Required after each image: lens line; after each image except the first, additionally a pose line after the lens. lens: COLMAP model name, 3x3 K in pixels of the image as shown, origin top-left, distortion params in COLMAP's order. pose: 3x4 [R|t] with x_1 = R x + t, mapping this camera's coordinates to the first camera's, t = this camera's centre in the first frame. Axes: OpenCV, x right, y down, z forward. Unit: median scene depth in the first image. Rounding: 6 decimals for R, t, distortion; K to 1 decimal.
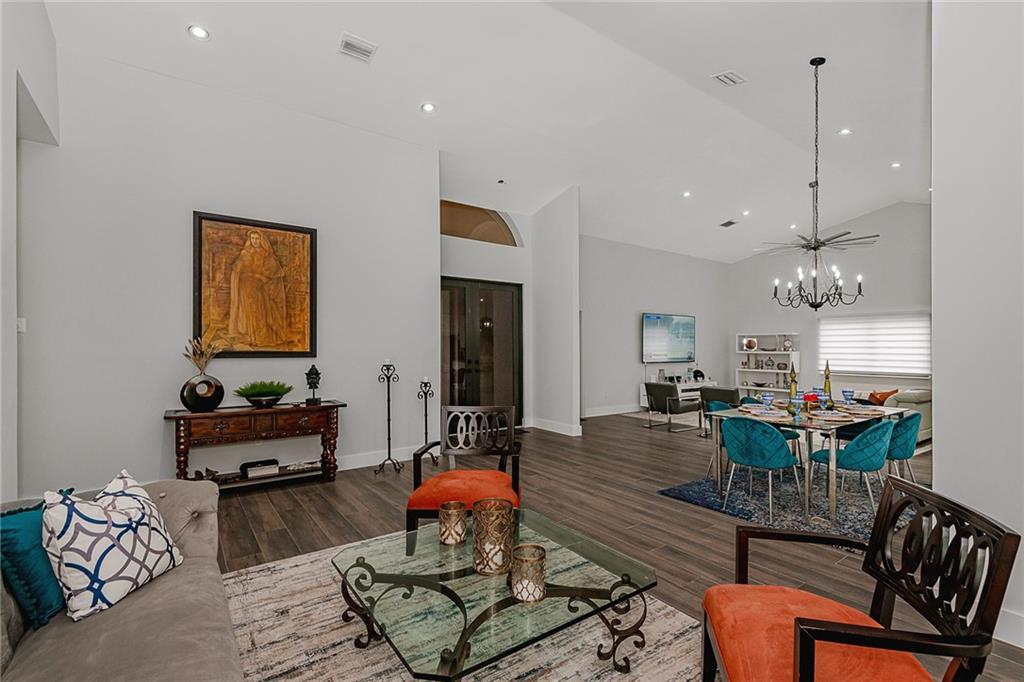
lens RADIAL K [[474.9, 0, 550.5], [0, 474.9, 333.7], [0, 0, 1]] dist [0.032323, -0.015107]
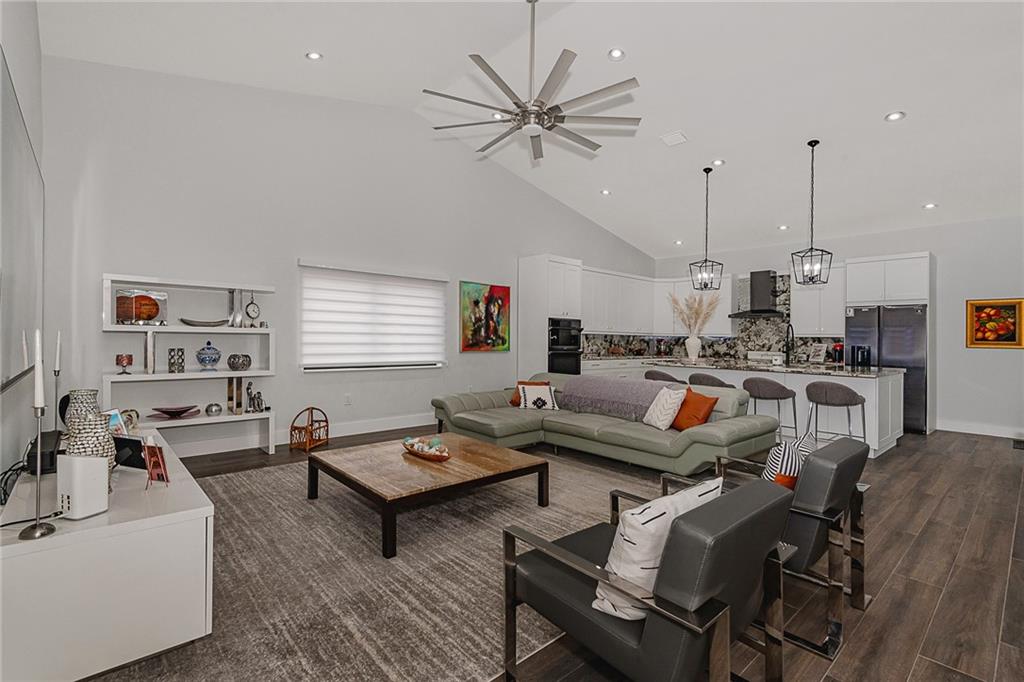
lens RADIAL K [[474.9, 0, 503.6], [0, 474.9, 335.1], [0, 0, 1]] dist [0.032323, -0.015107]
pose [[-0.057621, -0.000557, 0.998338, 0.088651], [-0.045598, 0.998958, -0.002074, 0.075714], [-0.997297, -0.045641, -0.057586, 1.766408]]
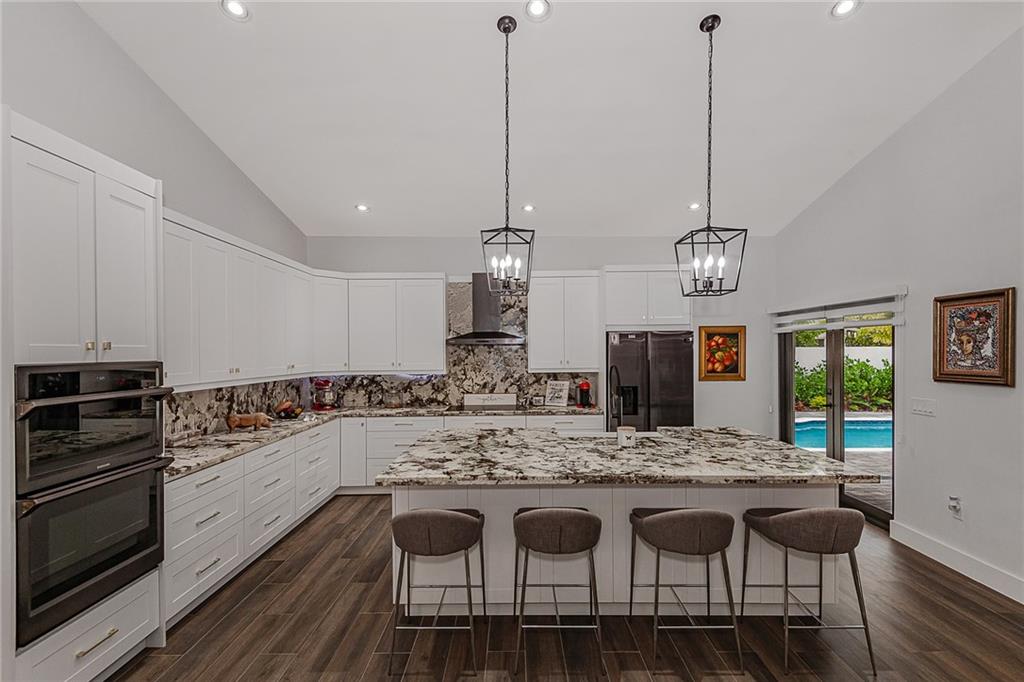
lens RADIAL K [[474.9, 0, 502.9], [0, 474.9, 360.2], [0, 0, 1]] dist [0.032323, -0.015107]
pose [[-0.777802, -0.013789, 0.628358, 1.020342], [-0.014680, 0.999885, 0.003771, -0.000345], [-0.628337, -0.006291, -0.777916, 1.597213]]
